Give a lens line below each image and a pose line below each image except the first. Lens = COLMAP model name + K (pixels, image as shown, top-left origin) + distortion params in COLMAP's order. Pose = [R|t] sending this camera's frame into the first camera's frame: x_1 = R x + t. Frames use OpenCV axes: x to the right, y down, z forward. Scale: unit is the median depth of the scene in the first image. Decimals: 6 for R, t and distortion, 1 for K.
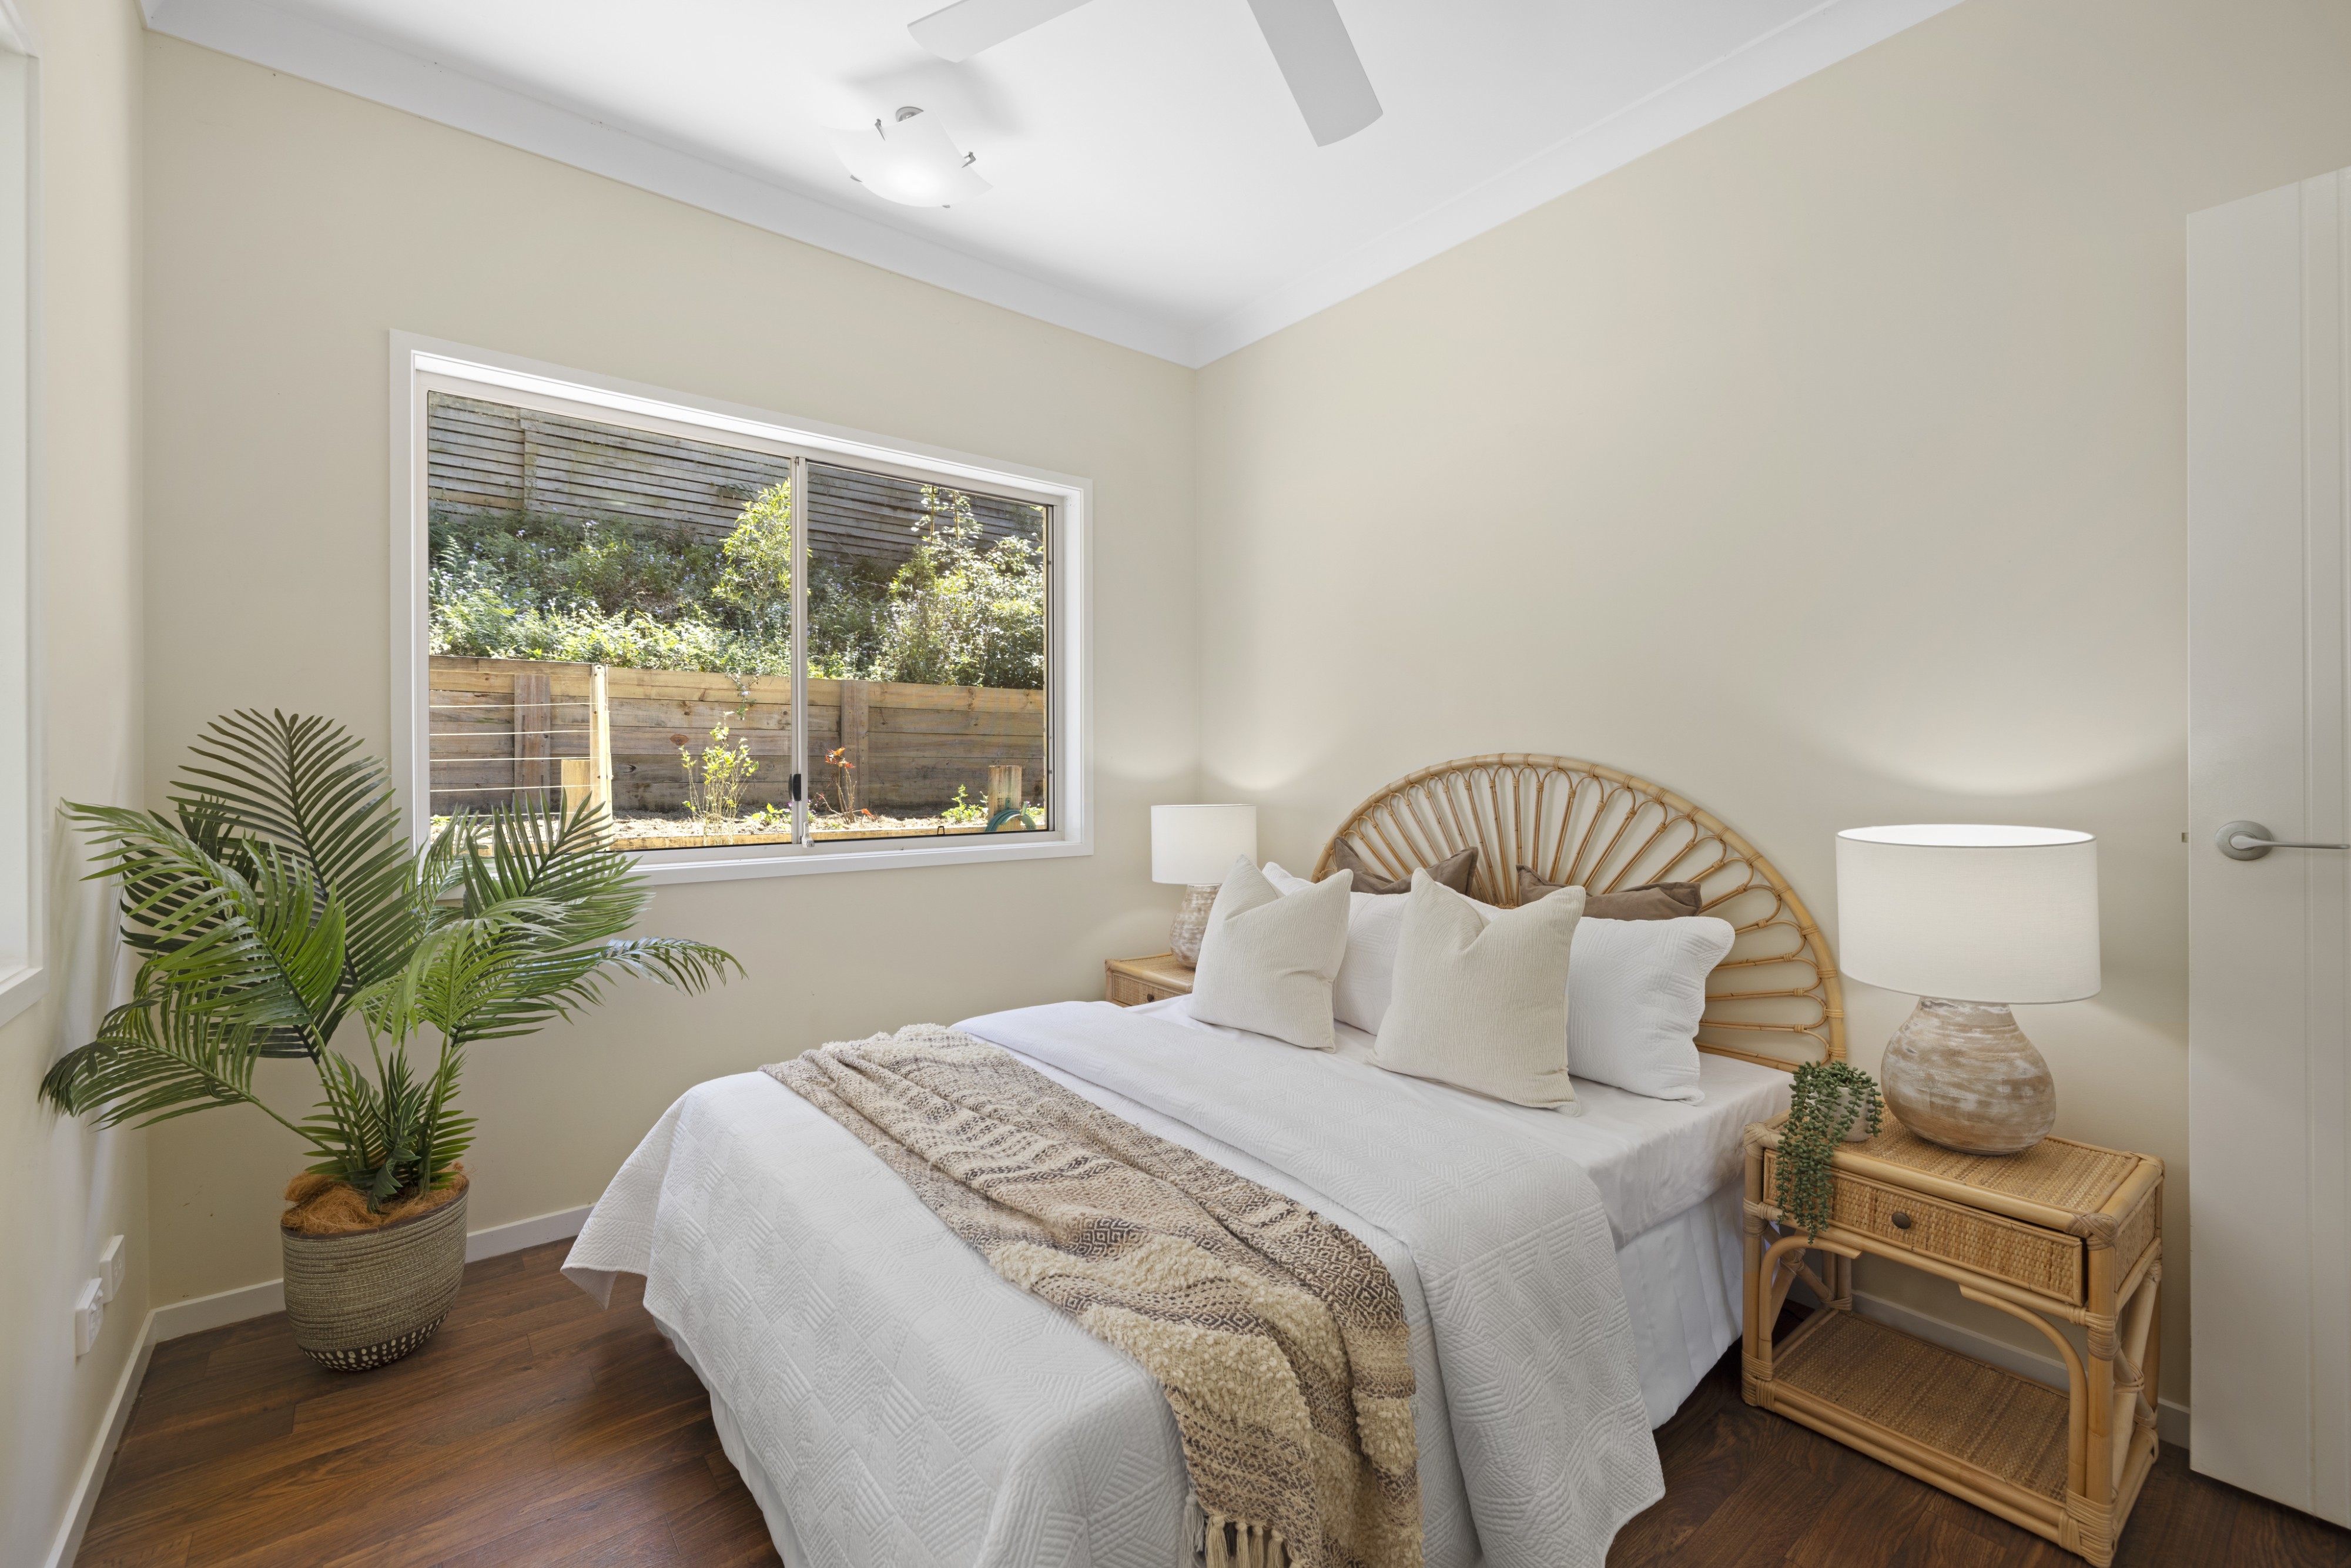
lens RADIAL K [[952.2, 0, 1159.2], [0, 952.2, 784.6], [0, 0, 1]] dist [0.000174, 0.000017]
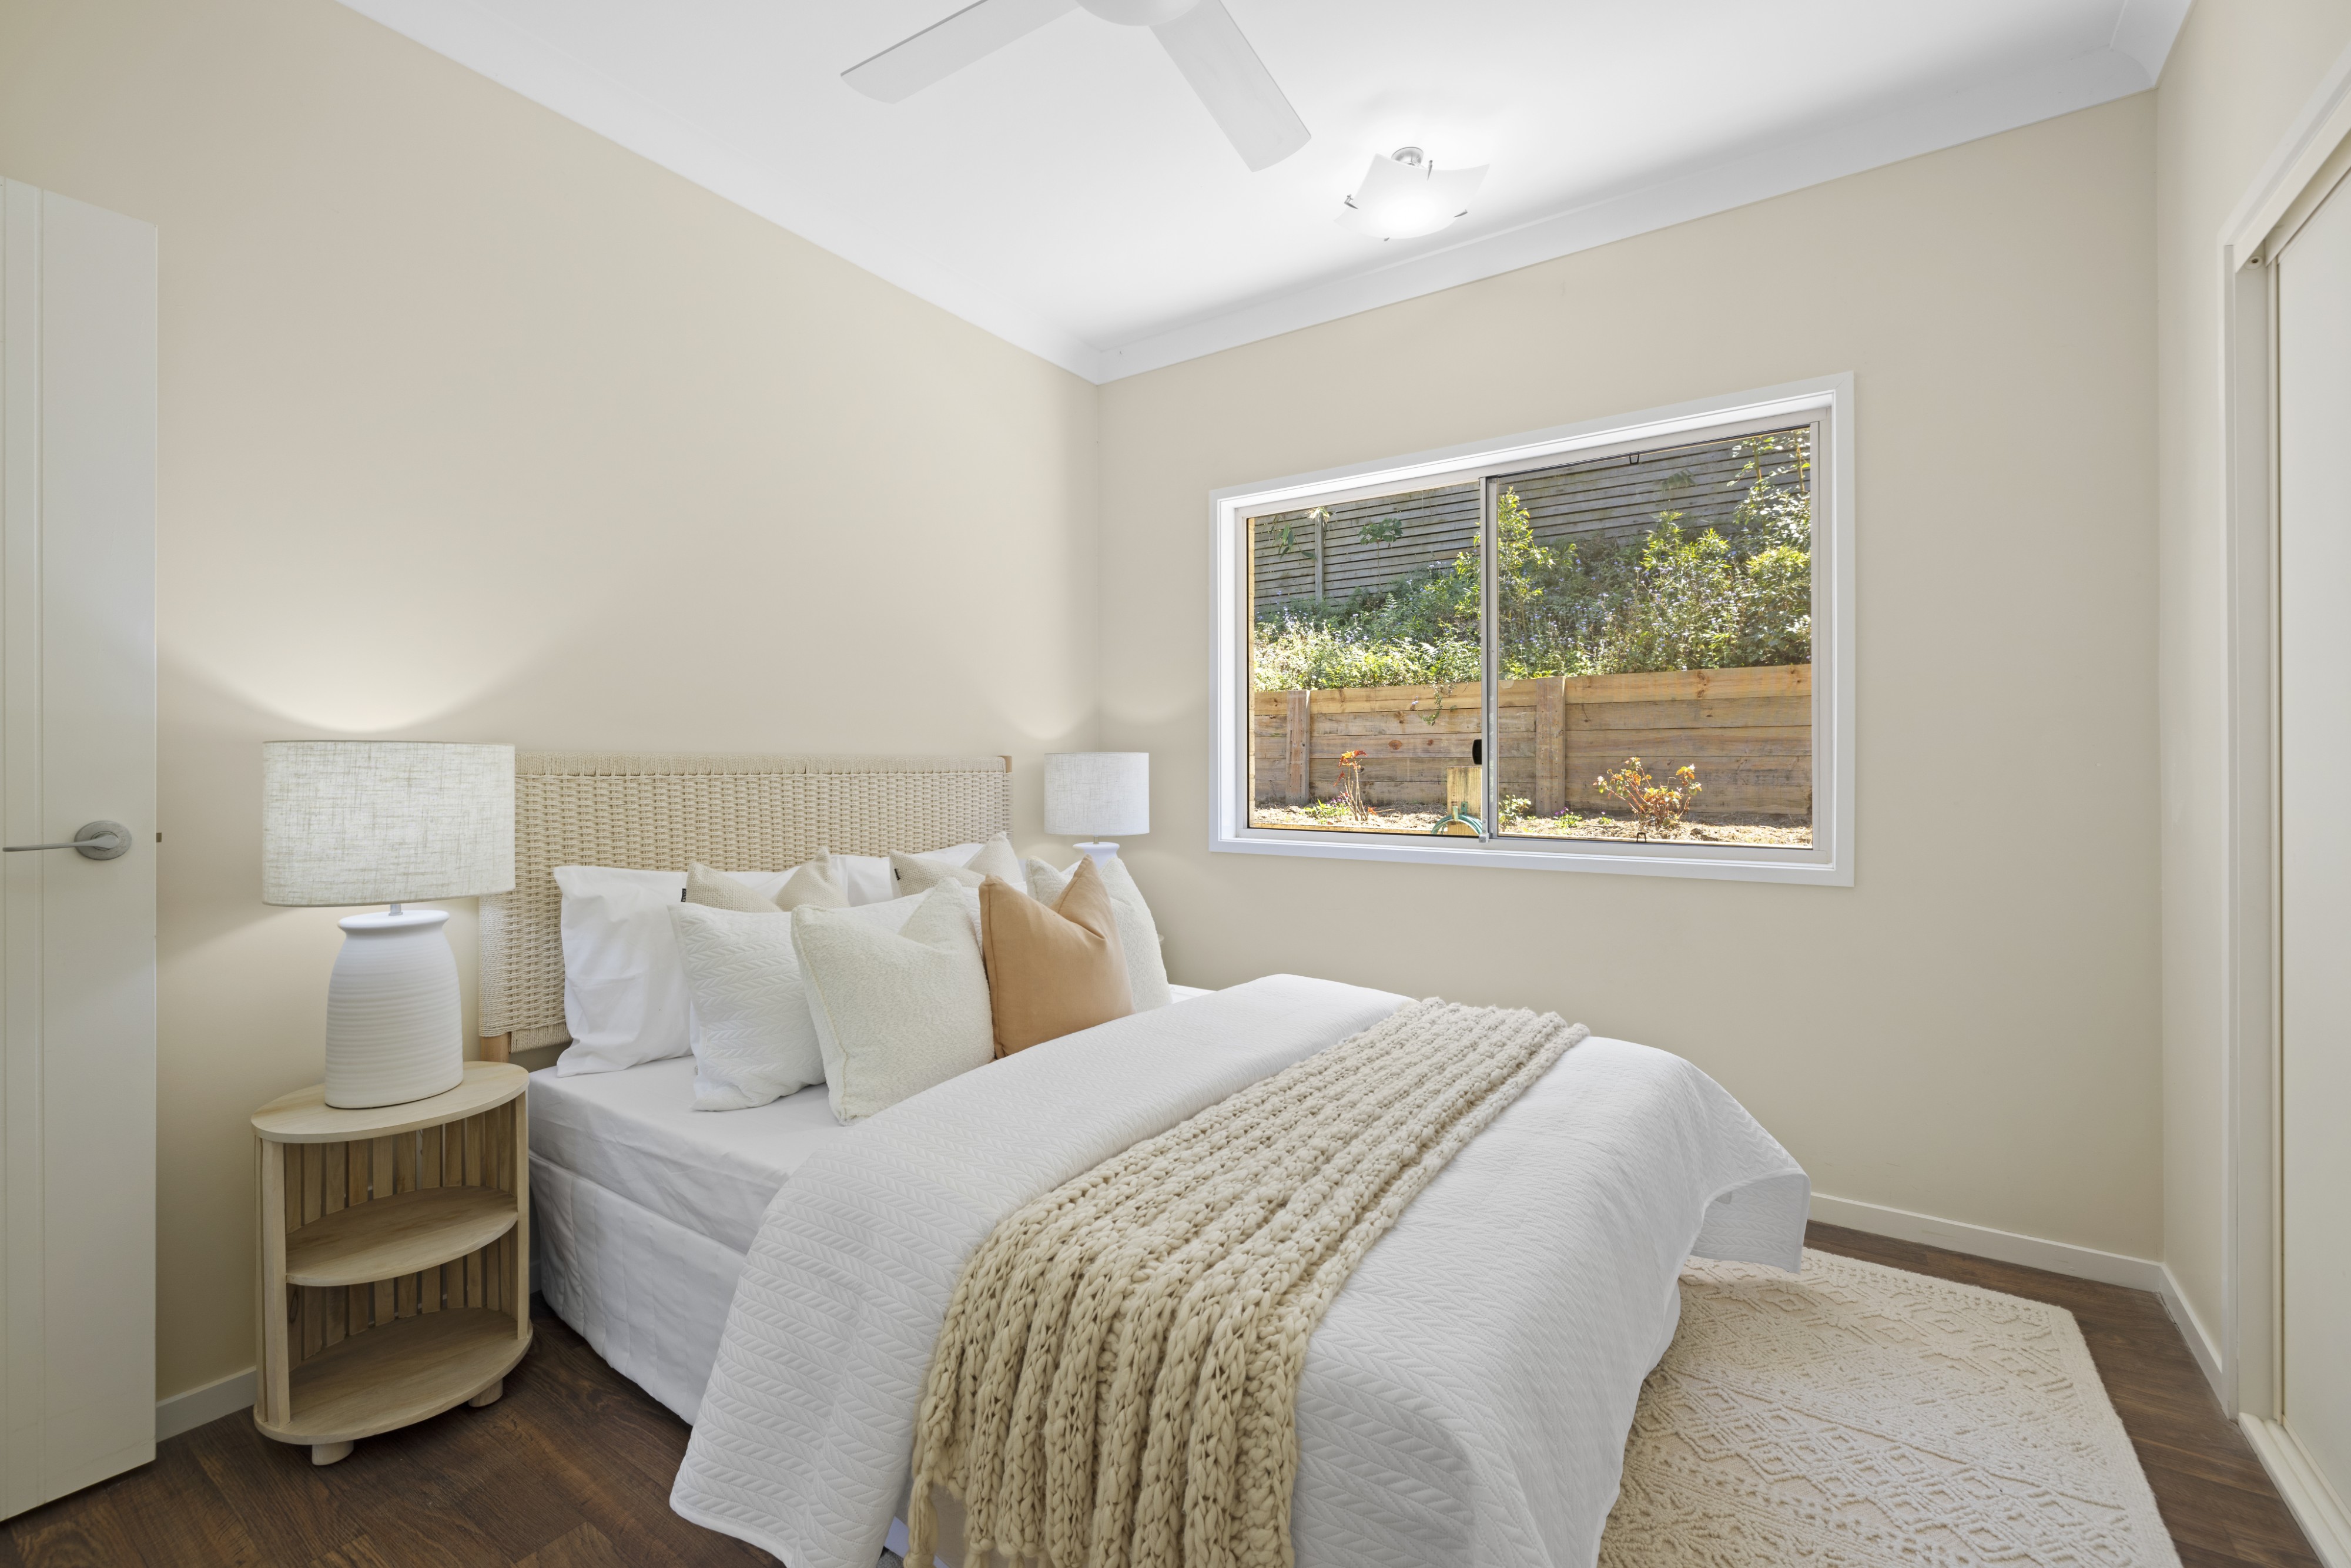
lens RADIAL K [[994.3, 0, 1184.8], [0, 994.3, 778.0], [0, 0, 1]] dist [-0.001742, -0.000080]
pose [[0.316450, 0.009139, -0.948565, 0.511641], [-0.012547, 0.999906, 0.005448, -0.007904], [0.948526, 0.010177, 0.316535, 0.303270]]
